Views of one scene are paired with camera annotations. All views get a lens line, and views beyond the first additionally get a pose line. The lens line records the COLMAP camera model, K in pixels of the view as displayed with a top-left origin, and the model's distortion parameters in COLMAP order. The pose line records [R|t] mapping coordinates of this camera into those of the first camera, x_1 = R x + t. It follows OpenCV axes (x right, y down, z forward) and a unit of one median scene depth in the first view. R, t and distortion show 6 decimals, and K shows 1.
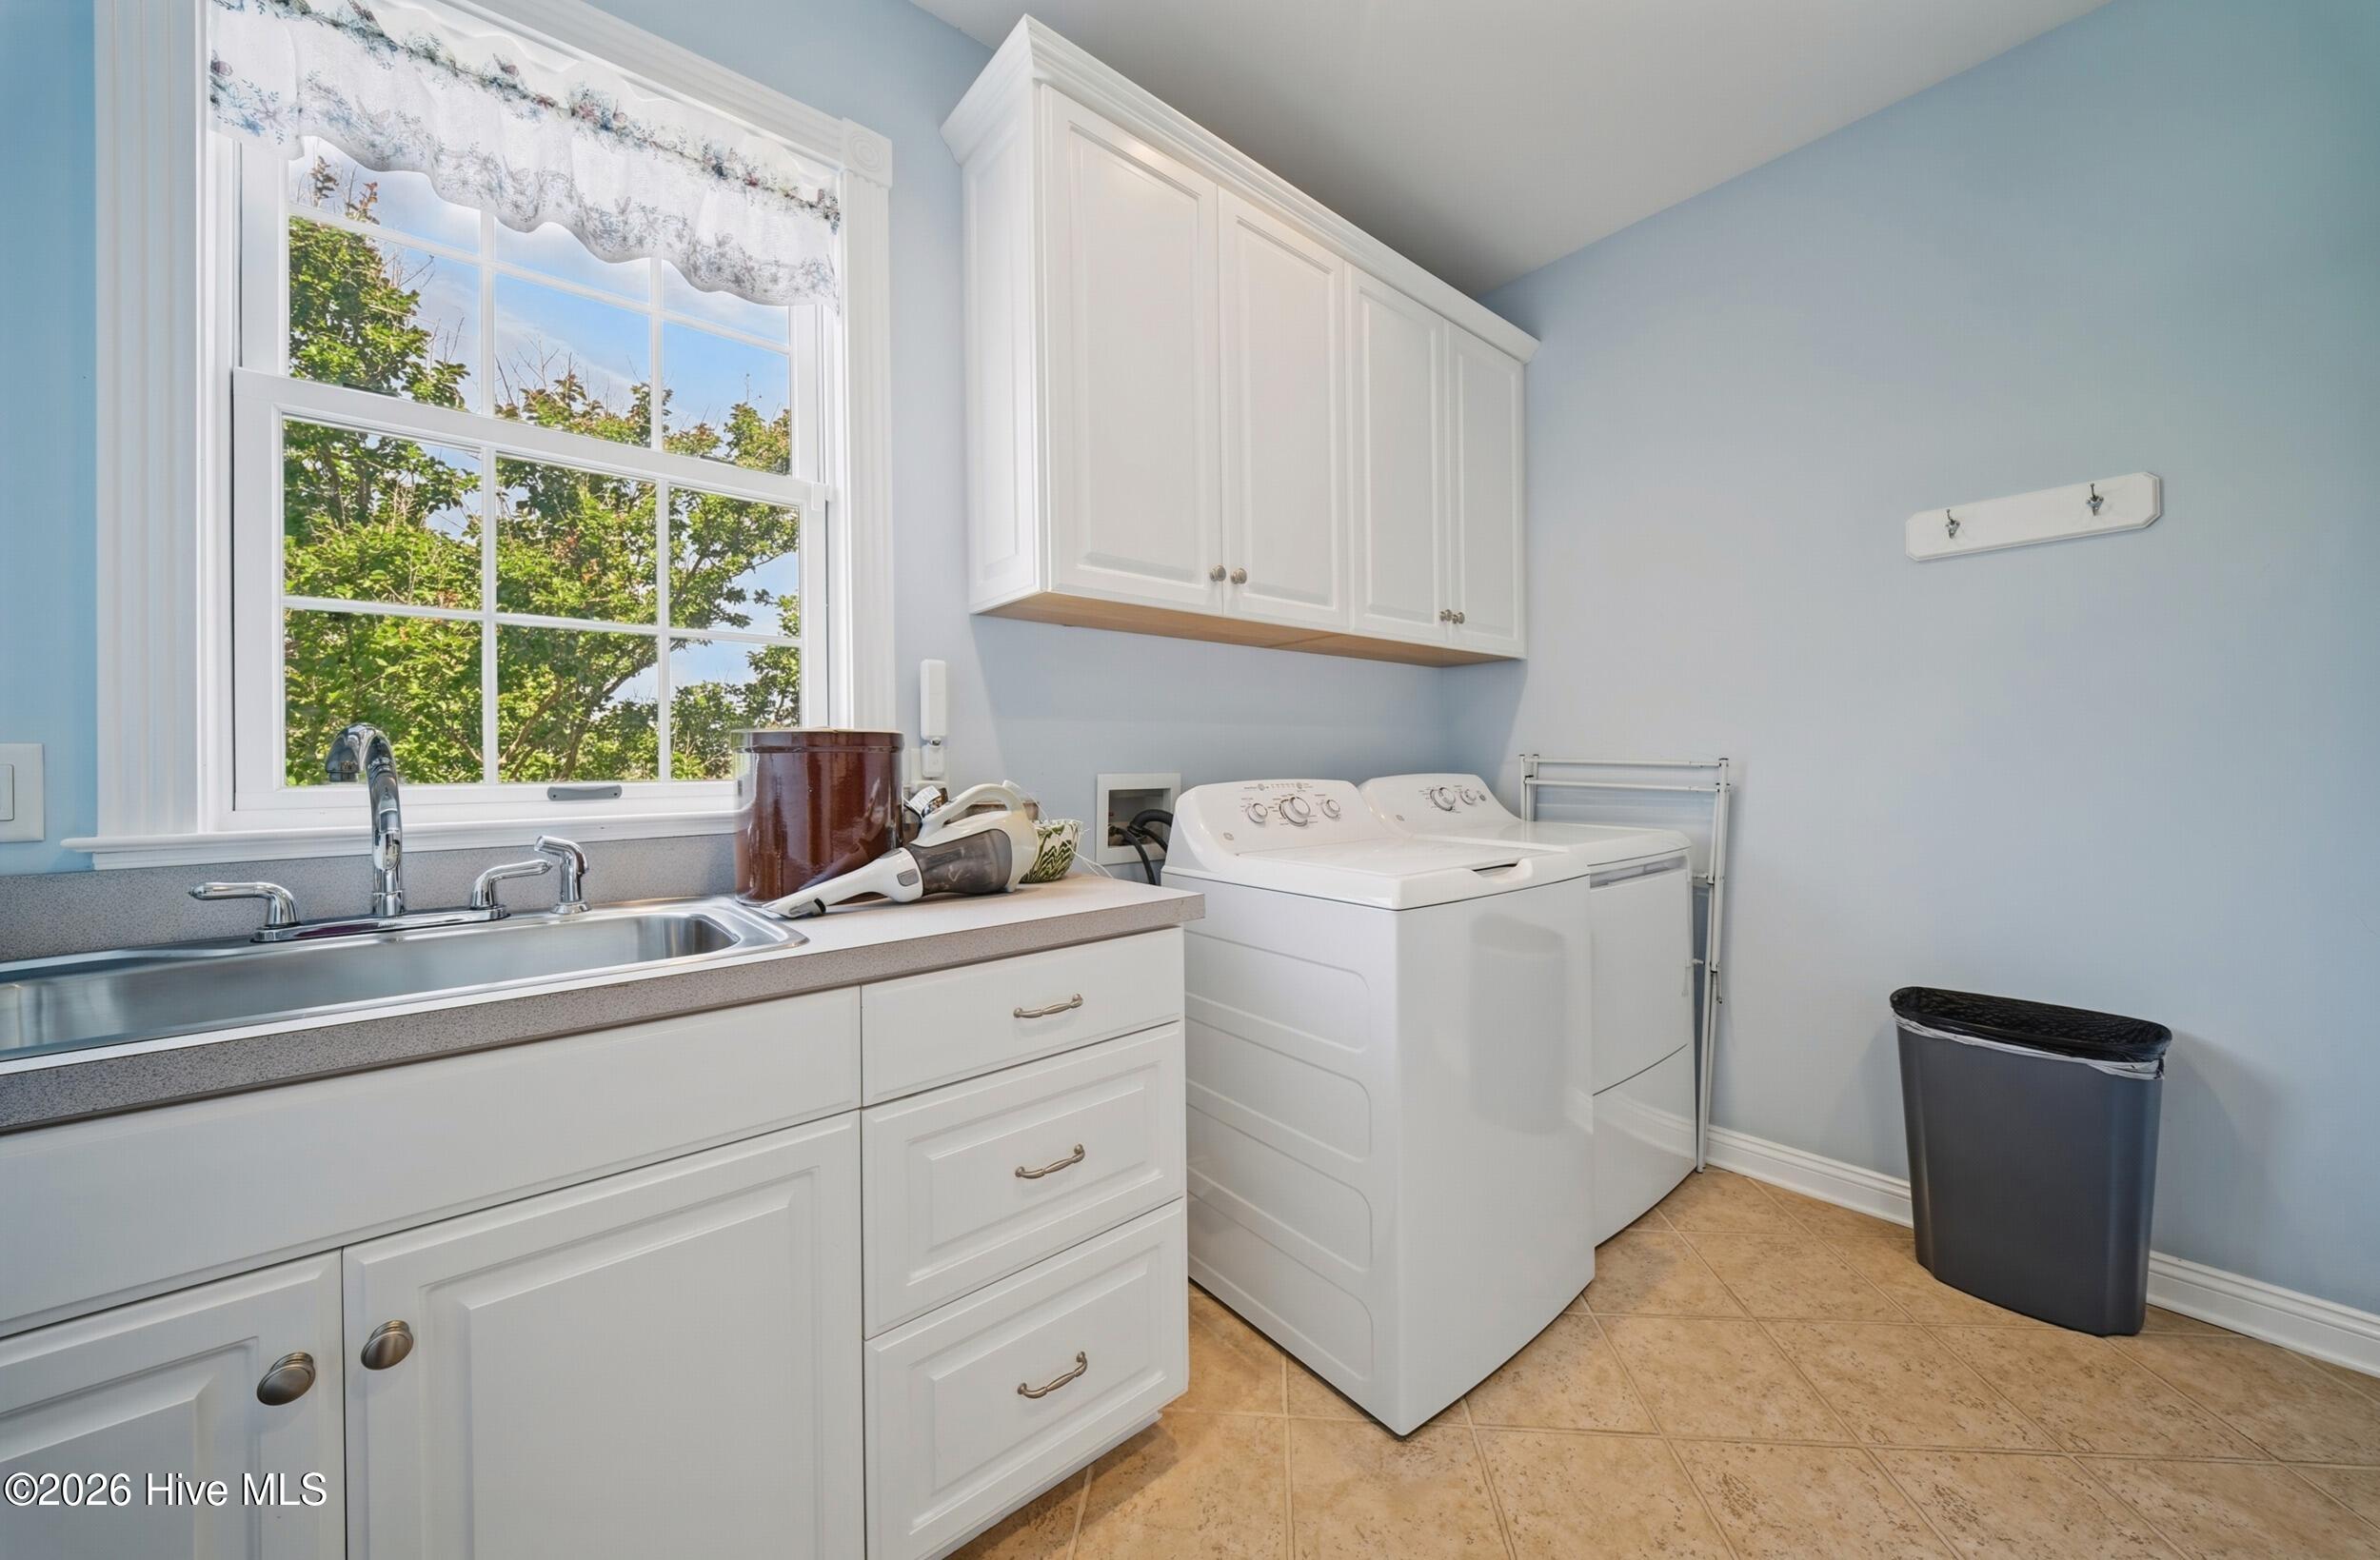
lens RADIAL K [[828.6, 0, 1191.1], [0, 828.6, 775.5], [0, 0, 1]] dist [-0.000032, 0.000000]
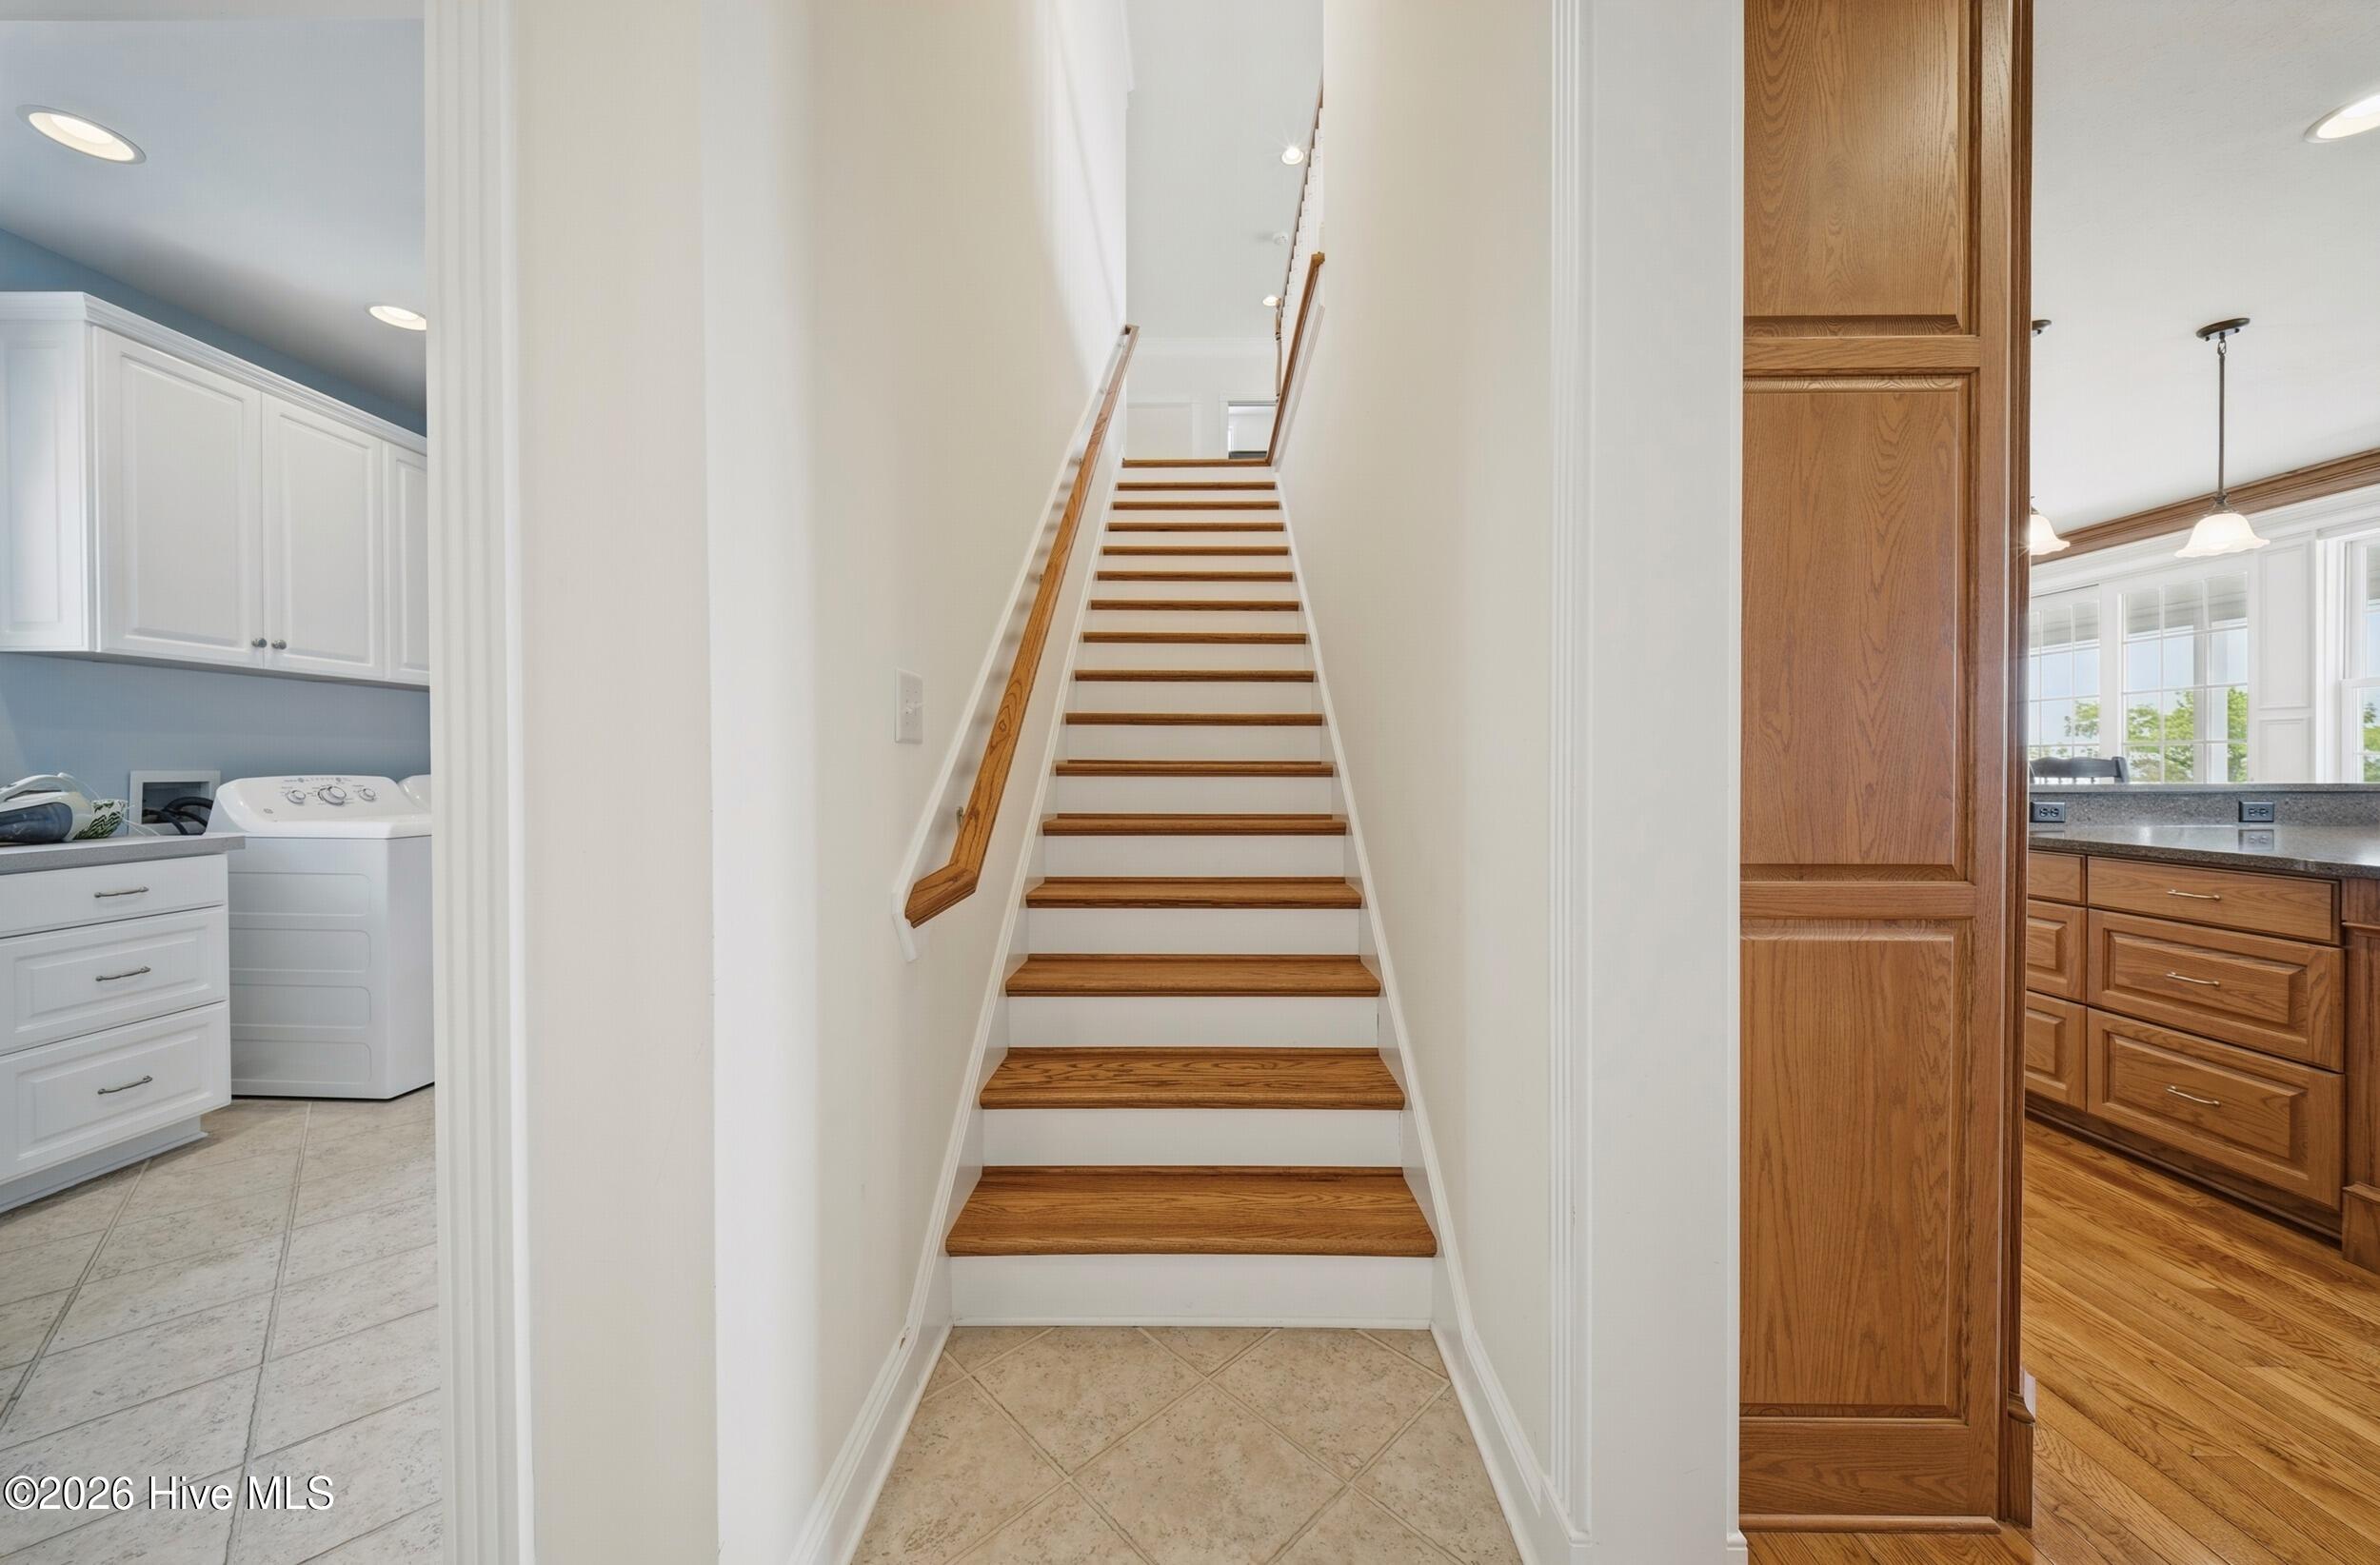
lens RADIAL K [[833.8, 0, 1166.1], [0, 833.8, 786.3], [0, 0, 1]] dist [0.003176, -0.002347]
pose [[0.664921, 0.001844, 0.746911, -0.004988], [-0.008843, 0.999946, 0.005404, 0.003059], [-0.746861, -0.010198, 0.664902, -1.317154]]
